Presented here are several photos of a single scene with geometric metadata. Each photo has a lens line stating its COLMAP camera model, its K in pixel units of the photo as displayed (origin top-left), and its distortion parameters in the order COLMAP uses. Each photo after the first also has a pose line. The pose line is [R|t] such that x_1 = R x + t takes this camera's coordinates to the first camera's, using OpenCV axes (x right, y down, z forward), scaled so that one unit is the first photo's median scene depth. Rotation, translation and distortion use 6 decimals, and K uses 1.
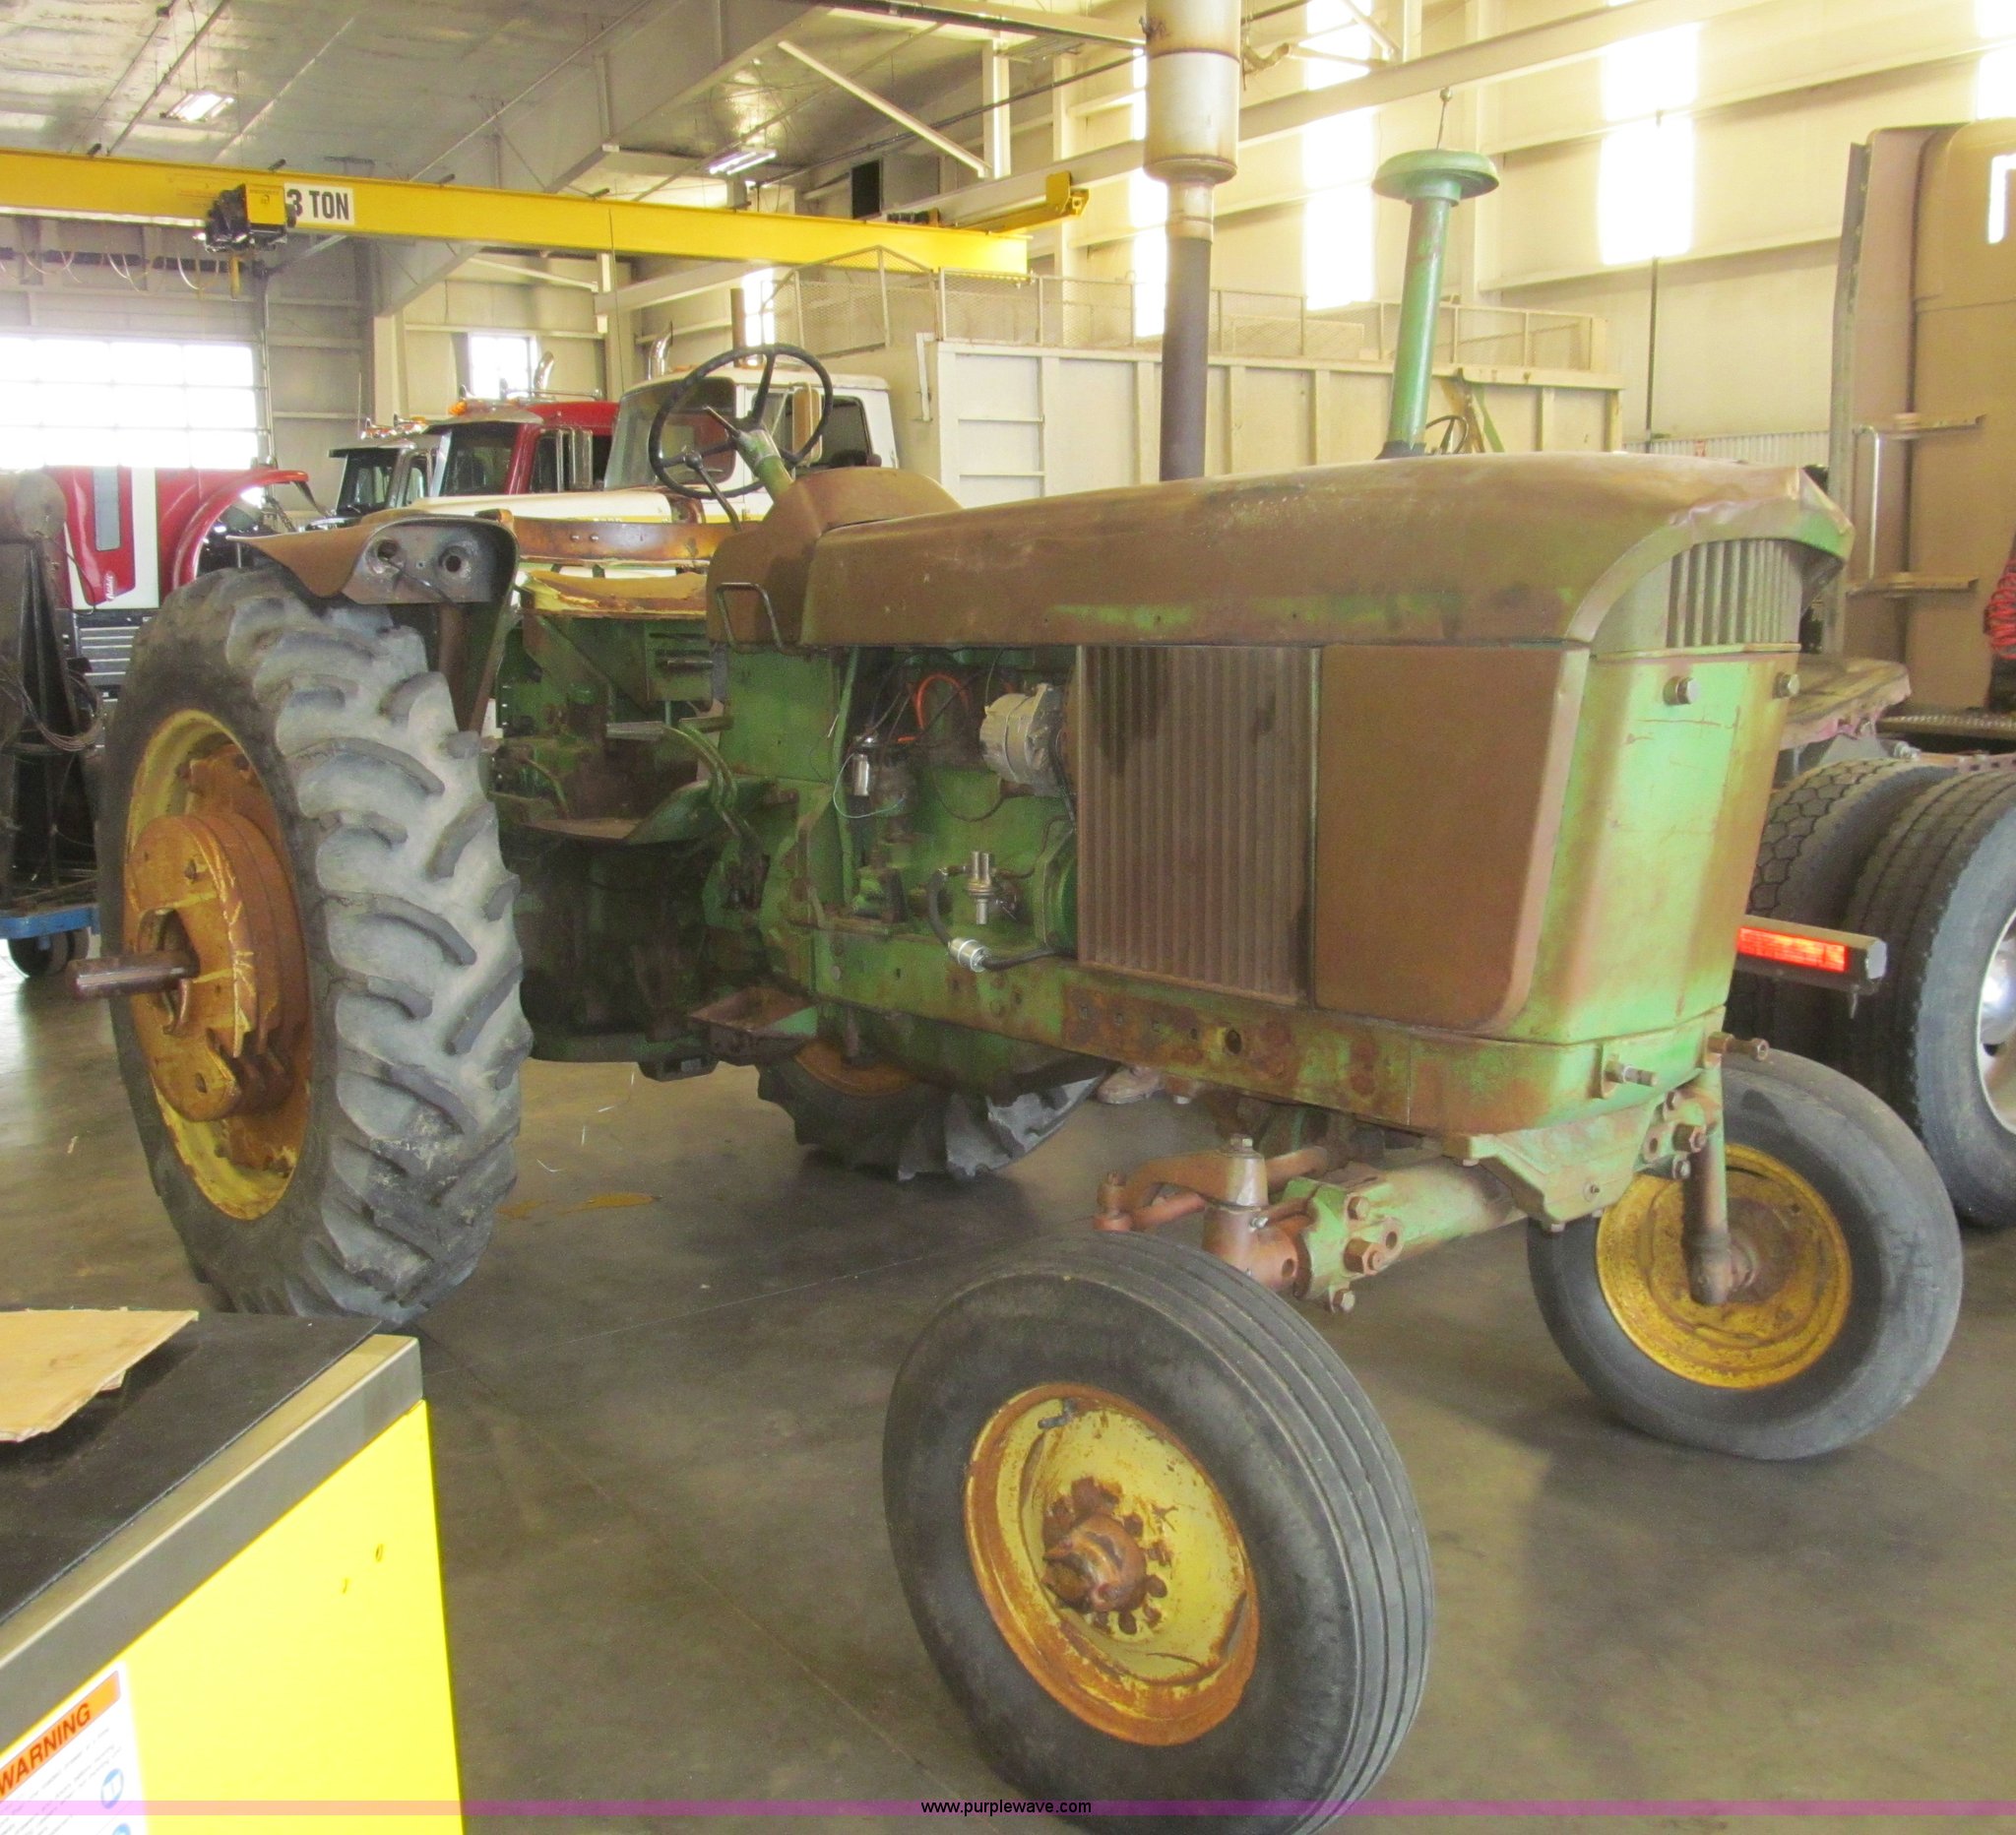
lens RADIAL K [[2020.3, 0, 1007.5], [0, 2020.3, 911.3], [0, 0, 1]] dist [-0.032359, 0.000000]
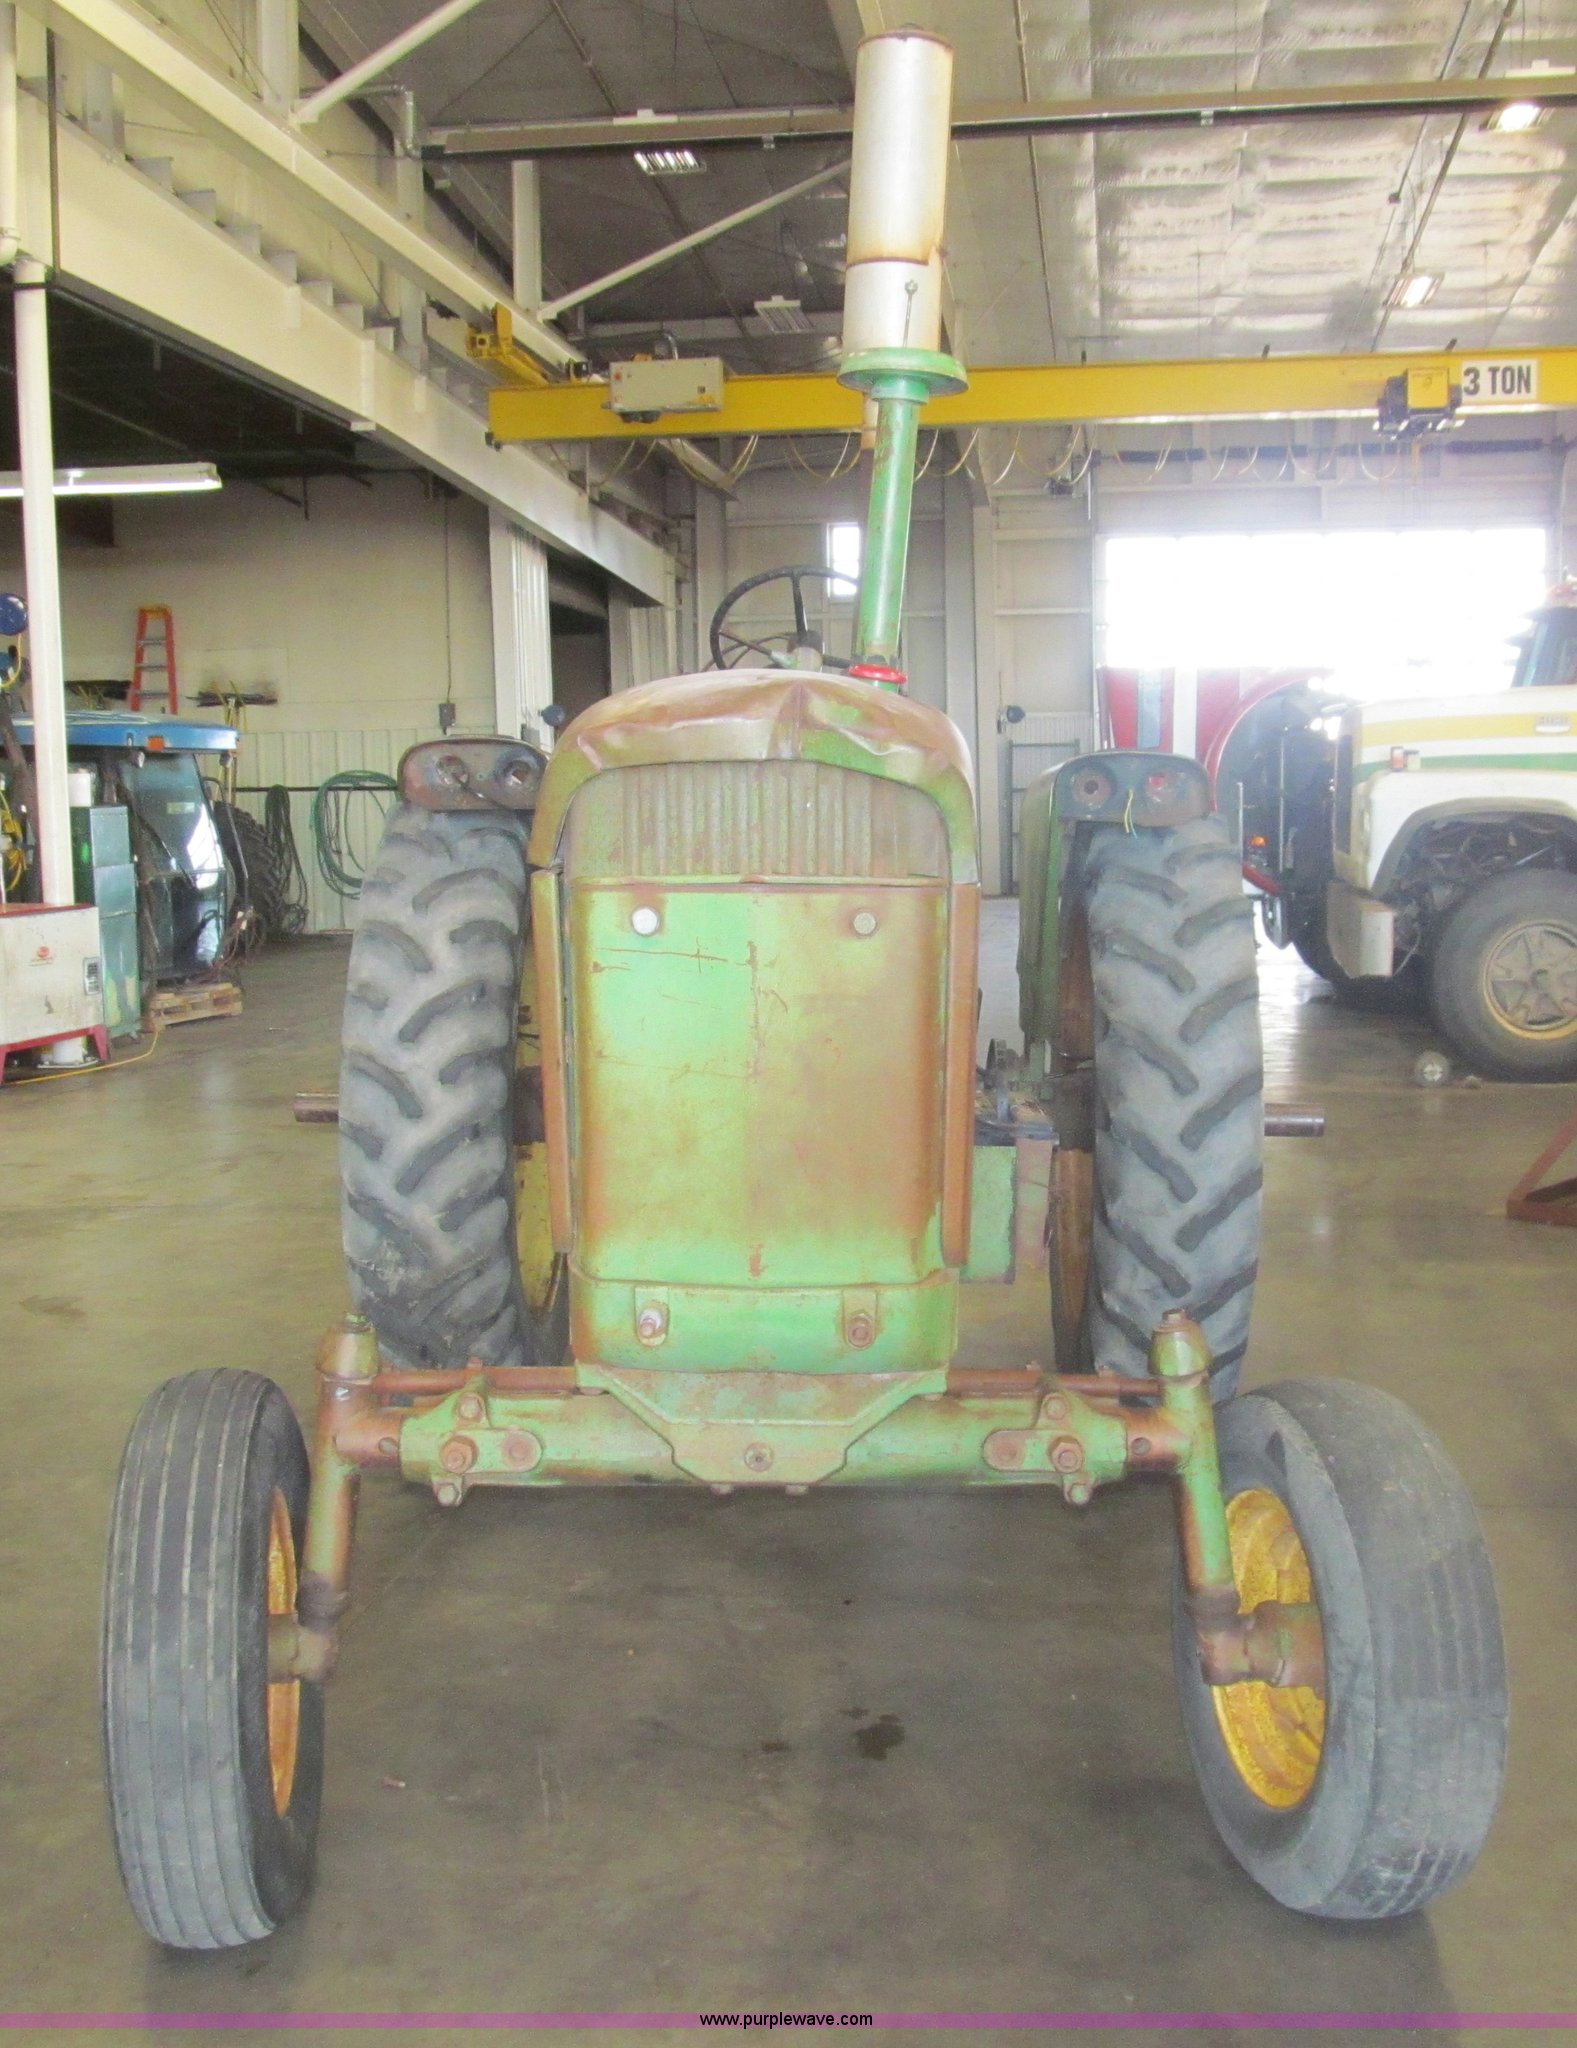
lens RADIAL K [[2227.8, 0, 788.6], [0, 2227.8, 1021.3], [0, 0, 1]] dist [-0.024825, 0.000000]
pose [[0.742489, 0.077236, -0.665390, 0.742571], [-0.112278, 0.993627, -0.009950, -0.040424], [0.660381, 0.082097, 0.746429, 0.177559]]
